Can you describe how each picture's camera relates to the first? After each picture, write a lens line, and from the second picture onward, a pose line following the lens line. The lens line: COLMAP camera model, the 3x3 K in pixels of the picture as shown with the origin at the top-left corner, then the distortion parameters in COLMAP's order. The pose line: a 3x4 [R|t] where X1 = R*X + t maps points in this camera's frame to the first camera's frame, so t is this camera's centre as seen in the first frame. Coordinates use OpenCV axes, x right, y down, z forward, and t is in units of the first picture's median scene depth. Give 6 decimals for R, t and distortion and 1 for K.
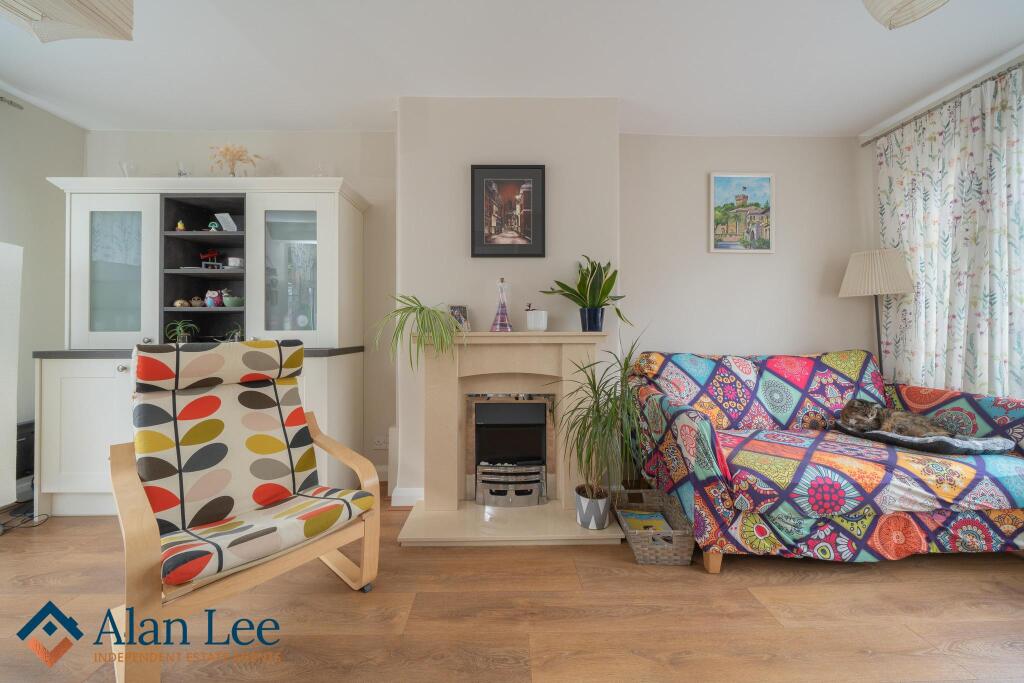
lens RADIAL K [[350.5, 0, 513.2], [0, 350.5, 330.9], [0, 0, 1]] dist [-0.001874, -0.000316]
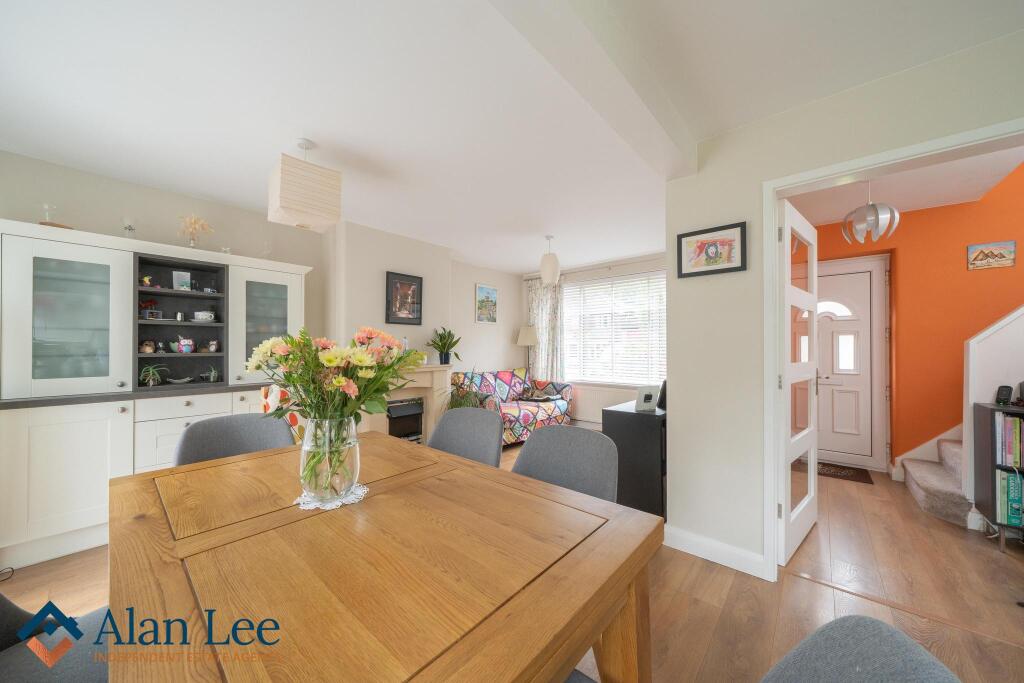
lens RADIAL K [[358.1, 0, 512.0], [0, 358.1, 341.5], [0, 0, 1]] dist [-0.000122, -0.000015]
pose [[0.664681, 0.017912, 0.746913, -1.060996], [-0.012160, 0.999840, -0.013157, -0.106459], [-0.747029, -0.000337, 0.664792, -0.680432]]
